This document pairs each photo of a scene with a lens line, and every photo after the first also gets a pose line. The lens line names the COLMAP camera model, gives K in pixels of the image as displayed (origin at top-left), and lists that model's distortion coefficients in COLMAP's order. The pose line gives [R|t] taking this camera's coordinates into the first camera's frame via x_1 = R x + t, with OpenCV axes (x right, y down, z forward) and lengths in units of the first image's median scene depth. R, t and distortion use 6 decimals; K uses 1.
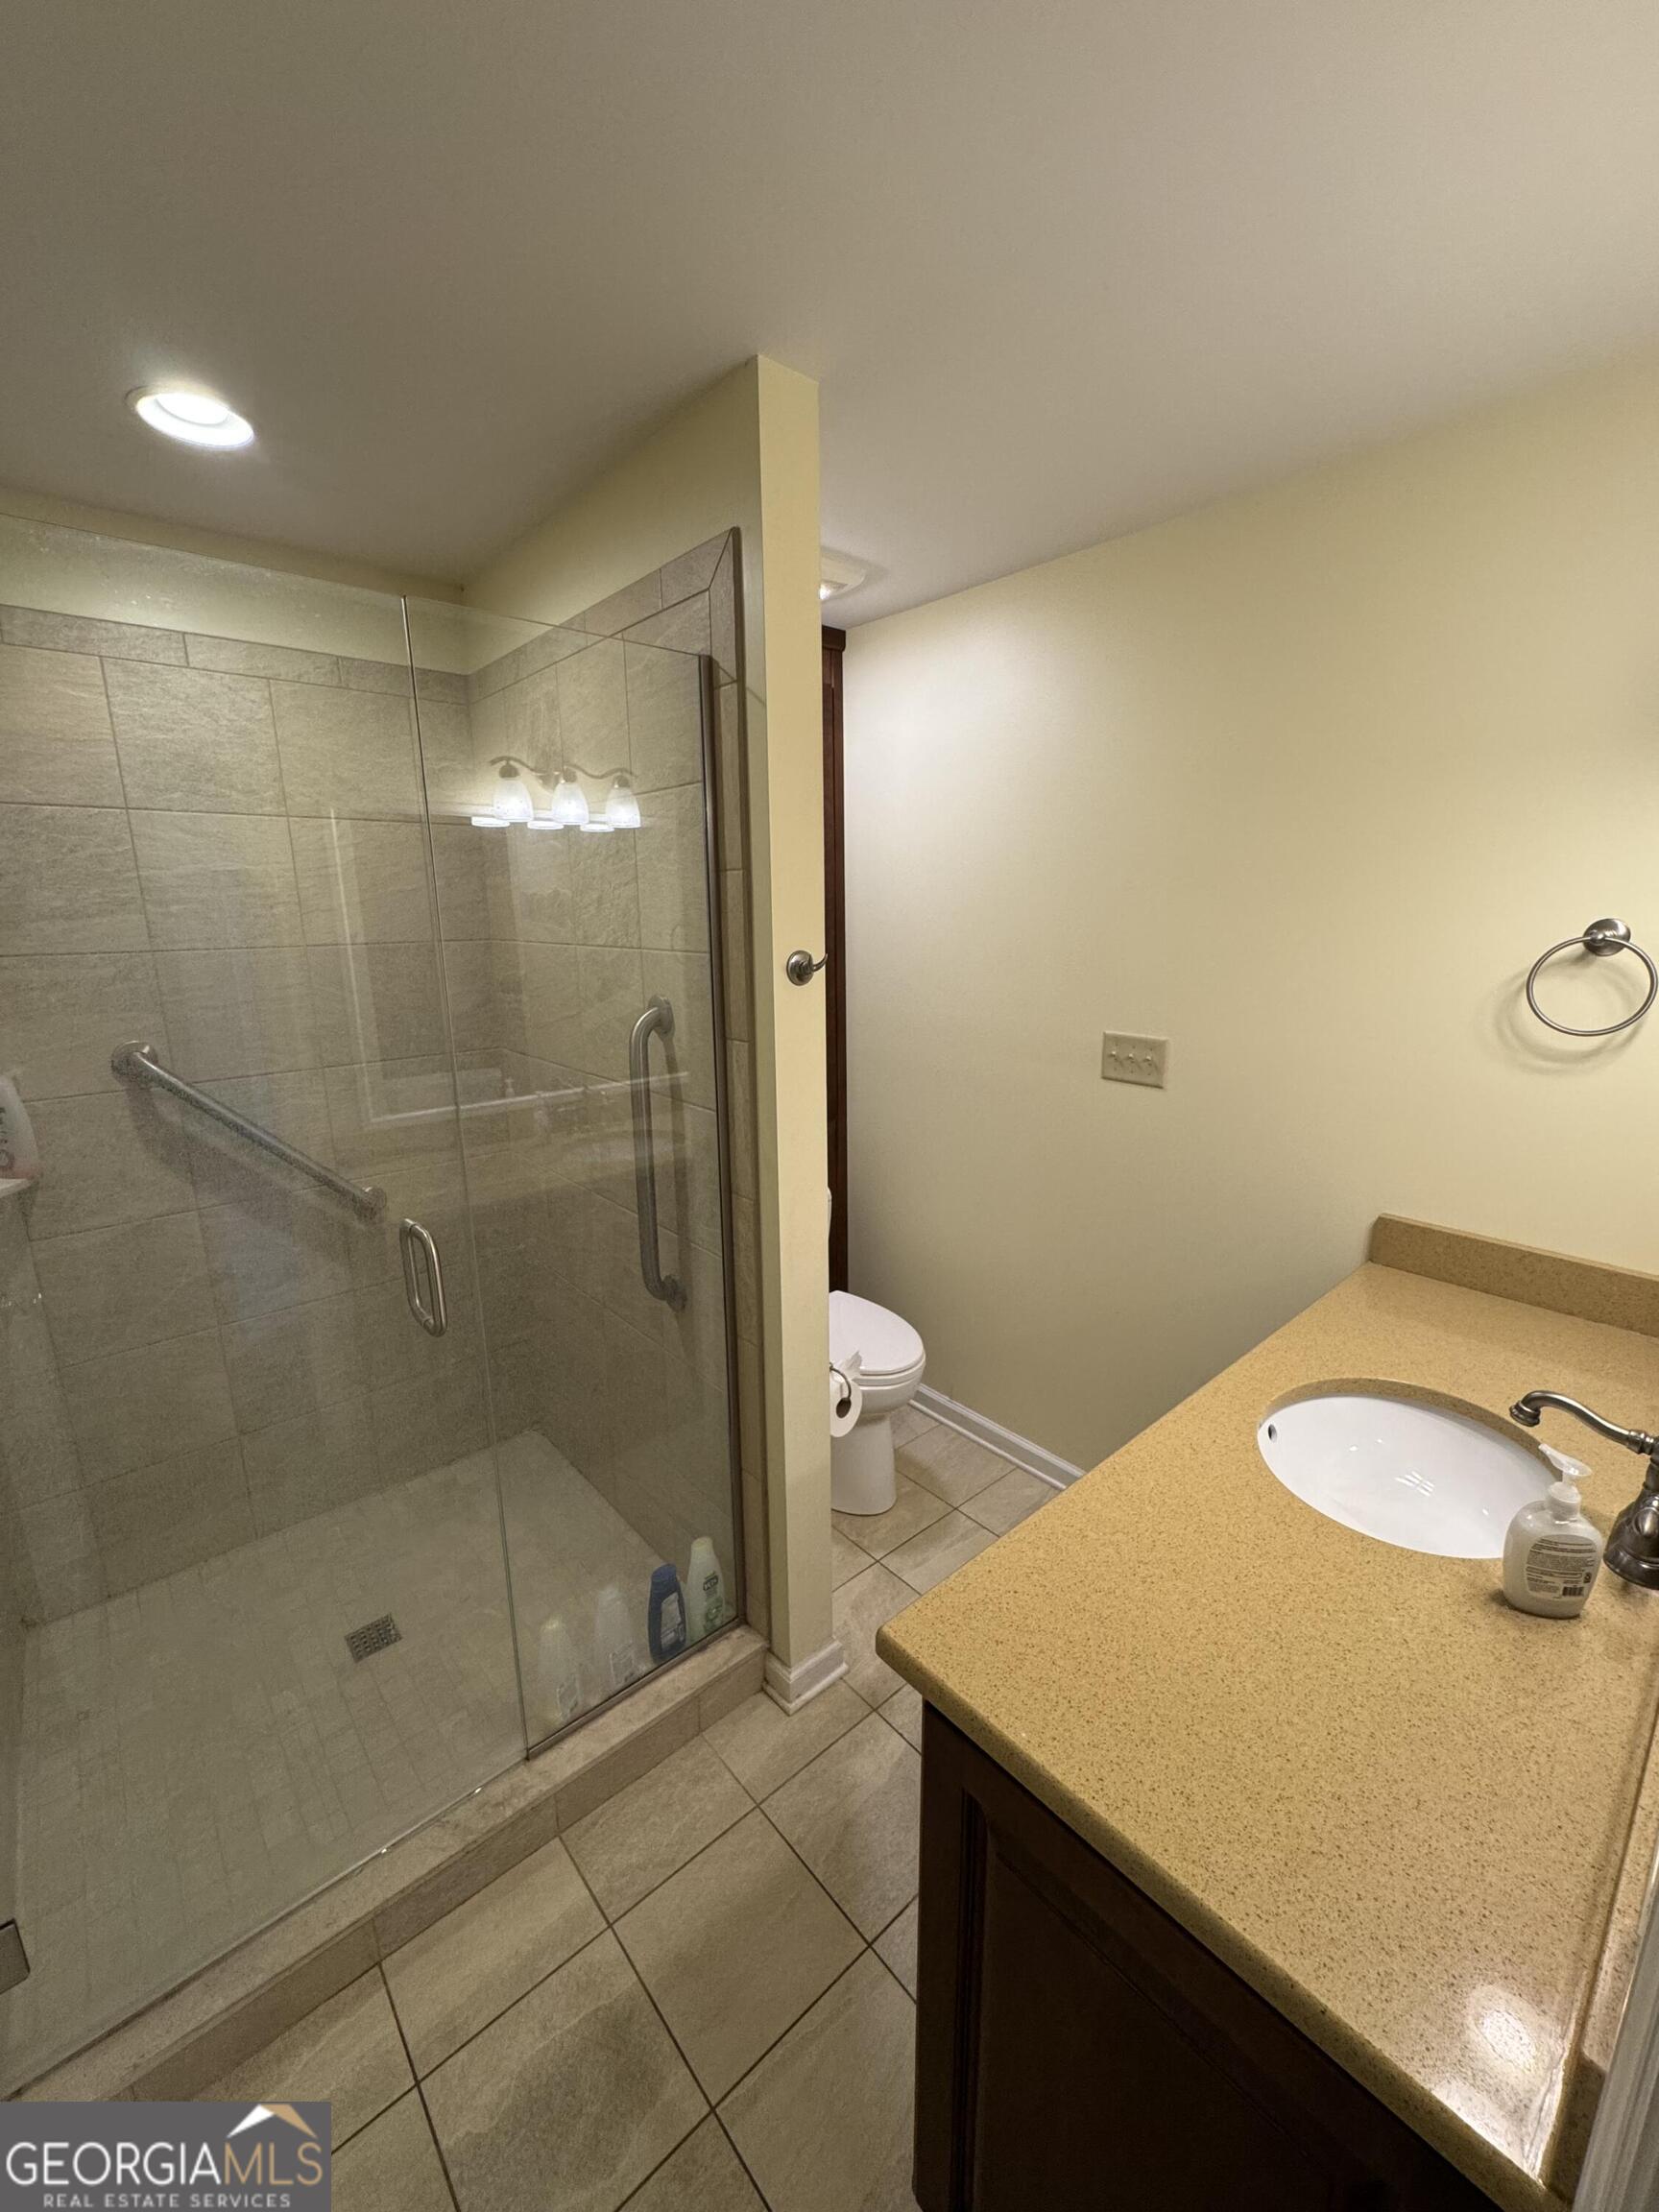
lens RADIAL K [[879.6, 0, 835.8], [0, 879.6, 1108.8], [0, 0, 1]] dist [-0.001956, -0.000433]
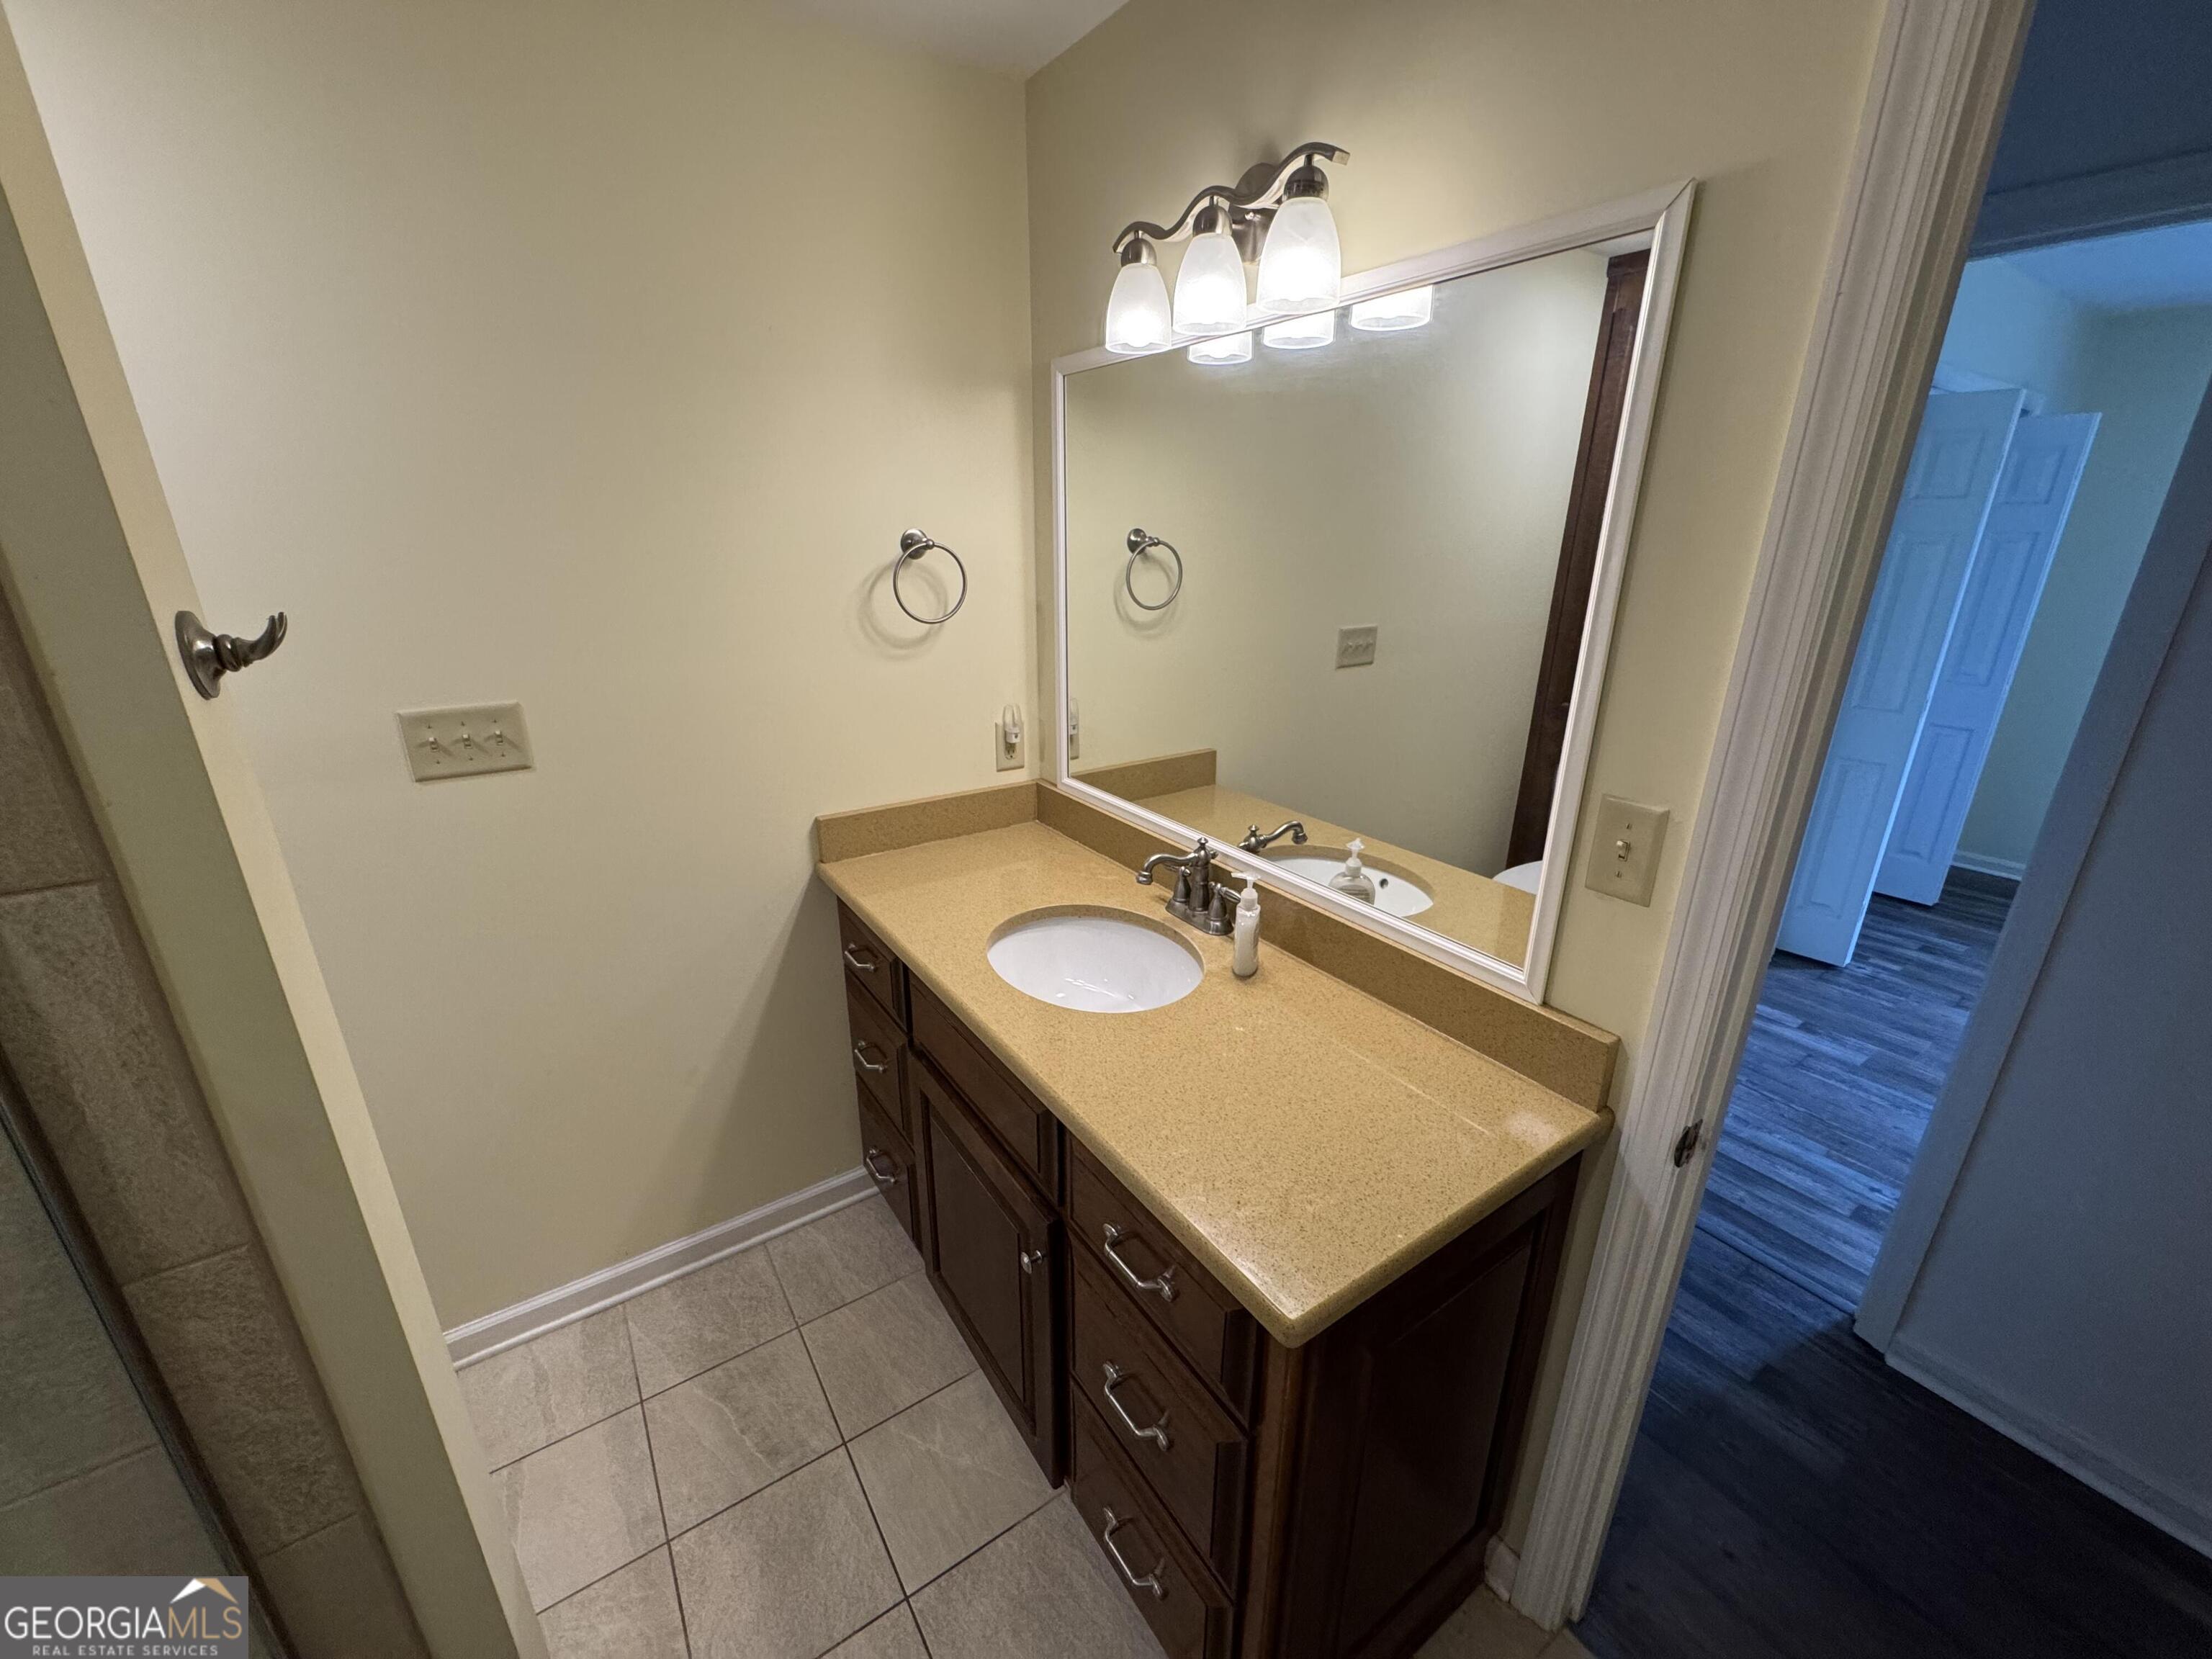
lens RADIAL K [[879.6, 0, 1104.8], [0, 879.6, 834.3], [0, 0, 1]] dist [-0.001956, -0.000433]
pose [[0.130329, -0.324559, 0.936843, -0.369343], [0.221568, 0.930540, 0.291552, -0.104939], [-0.966397, 0.169576, 0.193188, 0.514794]]
